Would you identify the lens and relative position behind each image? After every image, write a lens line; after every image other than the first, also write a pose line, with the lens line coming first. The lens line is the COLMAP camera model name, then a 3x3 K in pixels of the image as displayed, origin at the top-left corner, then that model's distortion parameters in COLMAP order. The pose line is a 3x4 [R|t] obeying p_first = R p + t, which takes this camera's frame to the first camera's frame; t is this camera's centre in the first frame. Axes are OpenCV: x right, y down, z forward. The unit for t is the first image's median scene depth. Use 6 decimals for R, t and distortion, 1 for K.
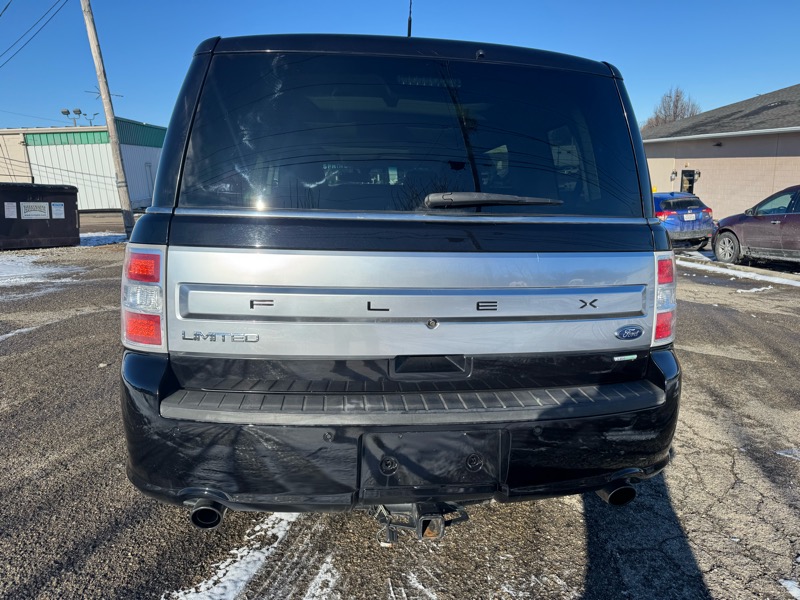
lens RADIAL K [[561.7, 0, 399.2], [0, 561.7, 300.8], [0, 0, 1]] dist [0.027120, -0.026313]
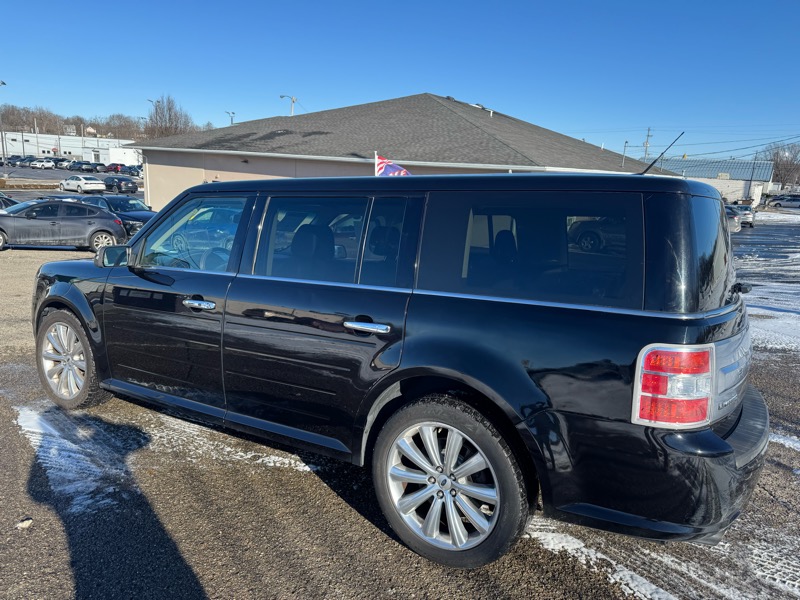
lens RADIAL K [[561.7, 0, 399.5], [0, 561.7, 300.5], [0, 0, 1]] dist [0.027120, -0.026313]
pose [[0.646785, -0.096875, 0.756495, -1.486287], [0.096561, 0.994320, 0.044772, -0.255059], [-0.756535, 0.044090, 0.652465, 0.549352]]
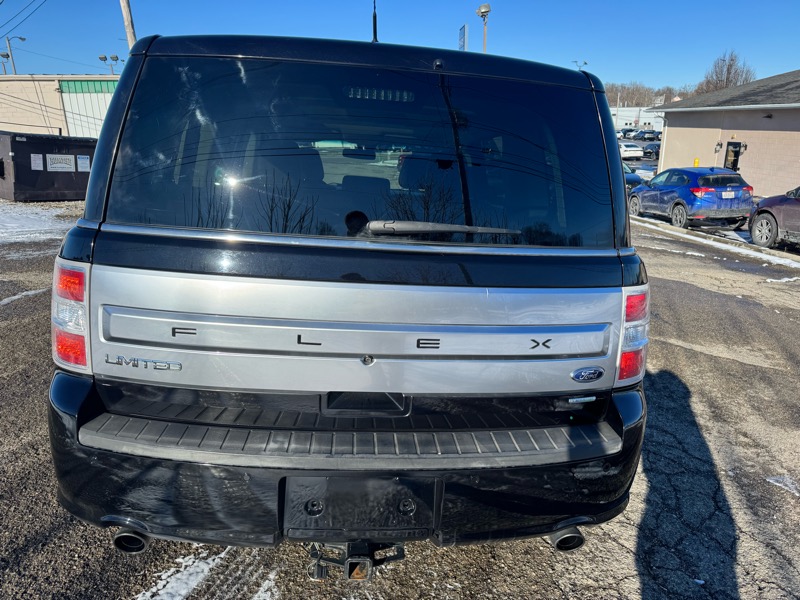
lens RADIAL K [[561.7, 0, 403.0], [0, 561.7, 296.9], [0, 0, 1]] dist [0.027120, -0.026313]
pose [[0.997743, 0.050119, -0.044684, 0.123844], [-0.047101, 0.996695, 0.066191, -0.103502], [0.047854, -0.063937, 0.996806, 0.062233]]
